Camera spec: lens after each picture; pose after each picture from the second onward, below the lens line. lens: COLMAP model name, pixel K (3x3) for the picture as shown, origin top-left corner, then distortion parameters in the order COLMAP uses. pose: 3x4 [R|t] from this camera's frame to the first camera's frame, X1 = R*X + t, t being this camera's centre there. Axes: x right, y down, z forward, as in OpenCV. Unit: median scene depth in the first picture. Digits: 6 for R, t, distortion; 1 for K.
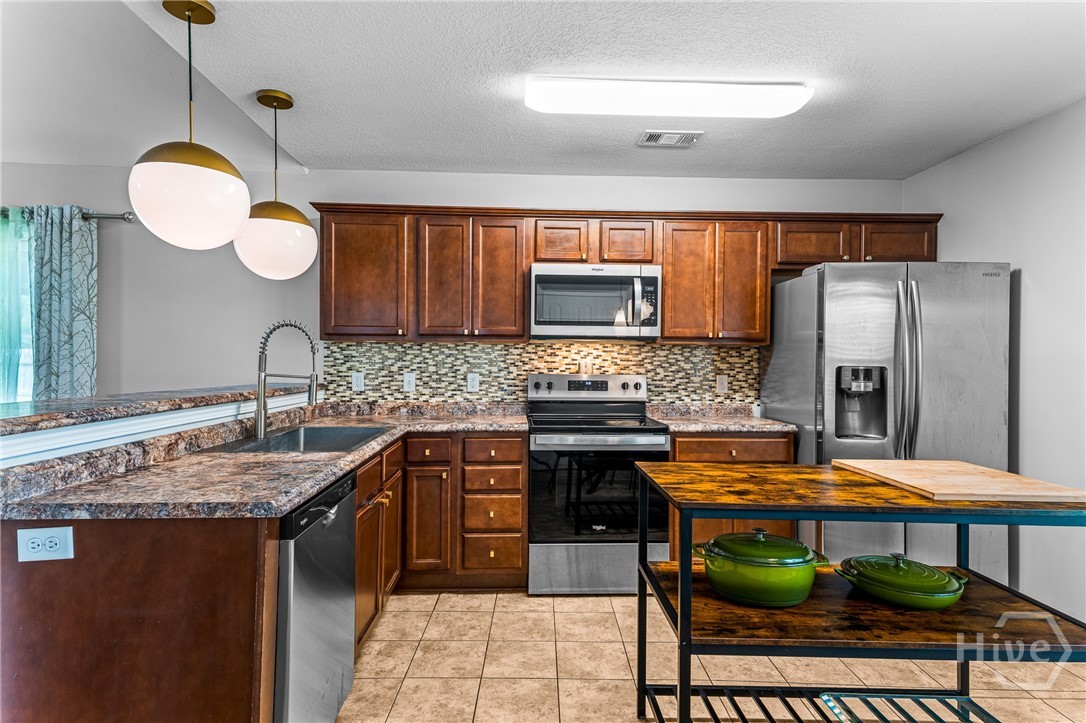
lens RADIAL K [[580.9, 0, 546.0], [0, 580.9, 361.5], [0, 0, 1]] dist [0.050662, -0.003552]
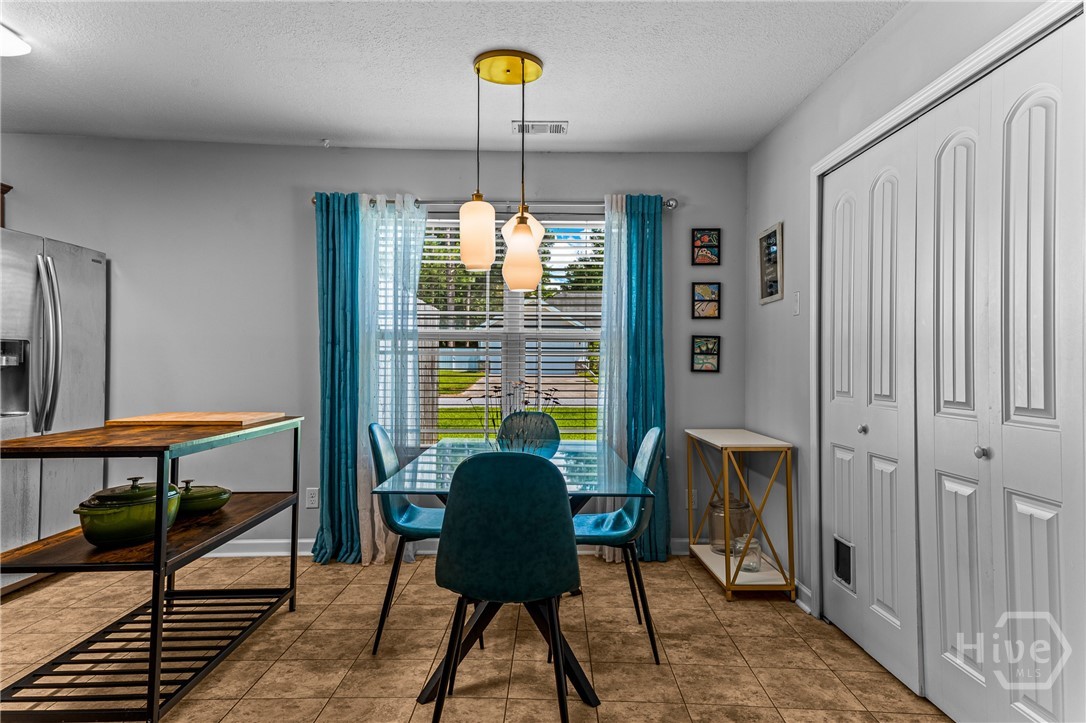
lens RADIAL K [[685.7, 0, 541.1], [0, 685.7, 357.2], [0, 0, 1]] dist [0.086809, -0.002360]
pose [[0.026647, -0.002331, 0.999642, -0.502684], [-0.002726, 0.999993, 0.002404, 0.026953], [-0.999641, -0.002789, 0.026640, 0.098578]]
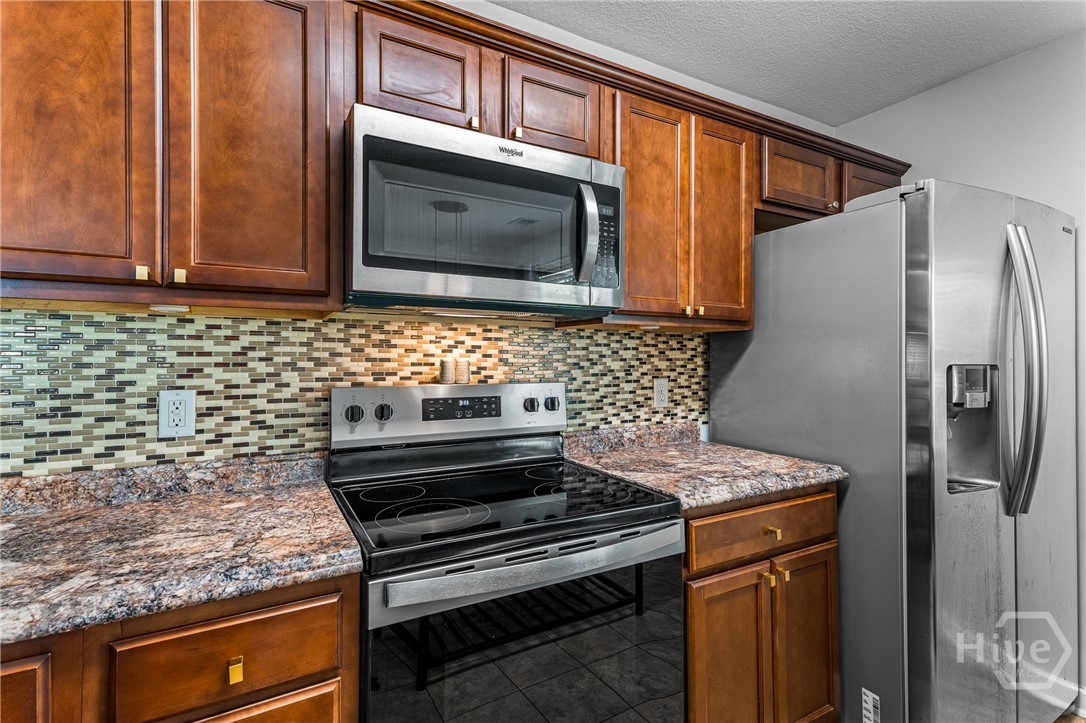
lens RADIAL K [[502.6, 0, 536.7], [0, 502.6, 352.6], [0, 0, 1]] dist [0.019048, -0.002200]
pose [[0.900801, -0.001349, 0.434229, -0.059006], [0.004837, 0.999964, -0.006928, -0.001900], [-0.434204, 0.008341, 0.900776, 0.627169]]
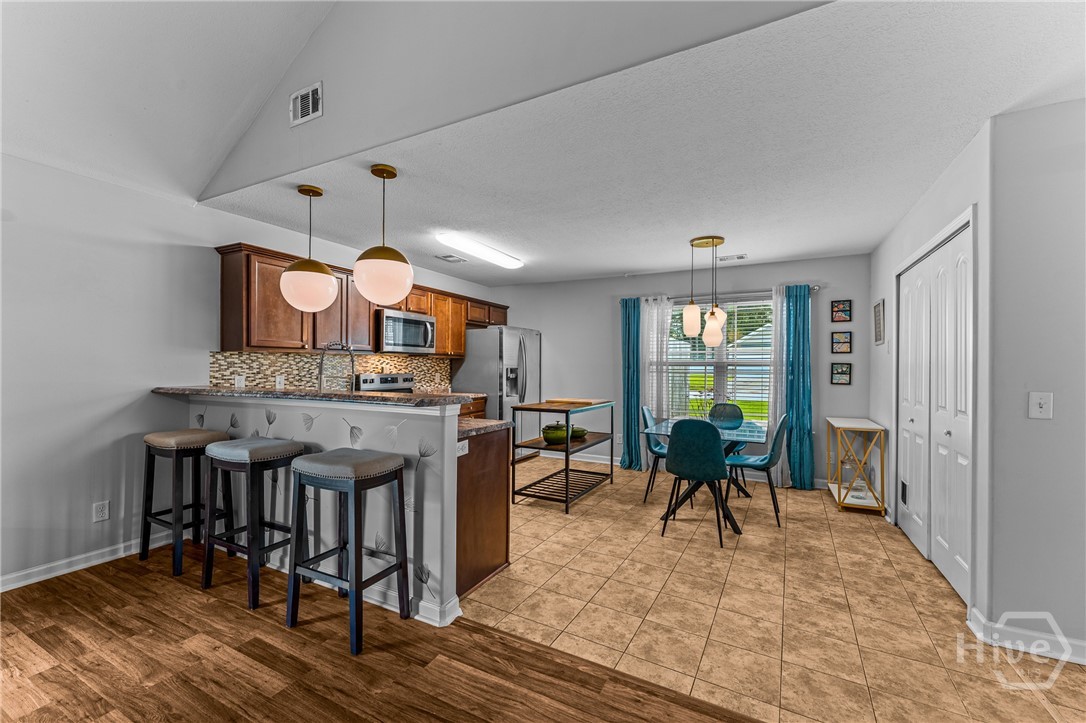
lens RADIAL K [[432.5, 0, 543.1], [0, 432.5, 368.5], [0, 0, 1]] dist [0.002422, 0.000140]
pose [[0.502042, -0.009474, 0.864791, -0.855367], [0.000733, 0.999944, 0.010528, -0.007190], [-0.864843, -0.004651, 0.502021, -0.039116]]
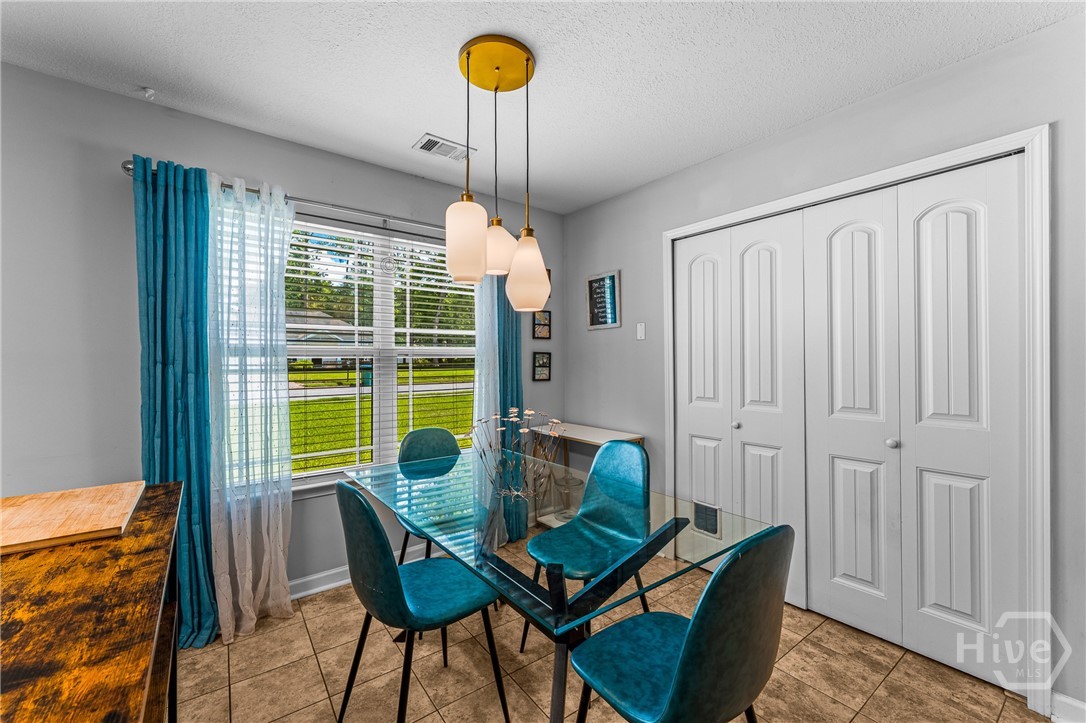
lens RADIAL K [[432.5, 0, 537.8], [0, 432.5, 360.5], [0, 0, 1]] dist [0.002422, 0.000140]
pose [[-0.581416, -0.009475, 0.813551, -0.063530], [0.000699, 0.999926, 0.012145, -0.002241], [-0.813606, 0.007630, -0.581366, 0.416121]]
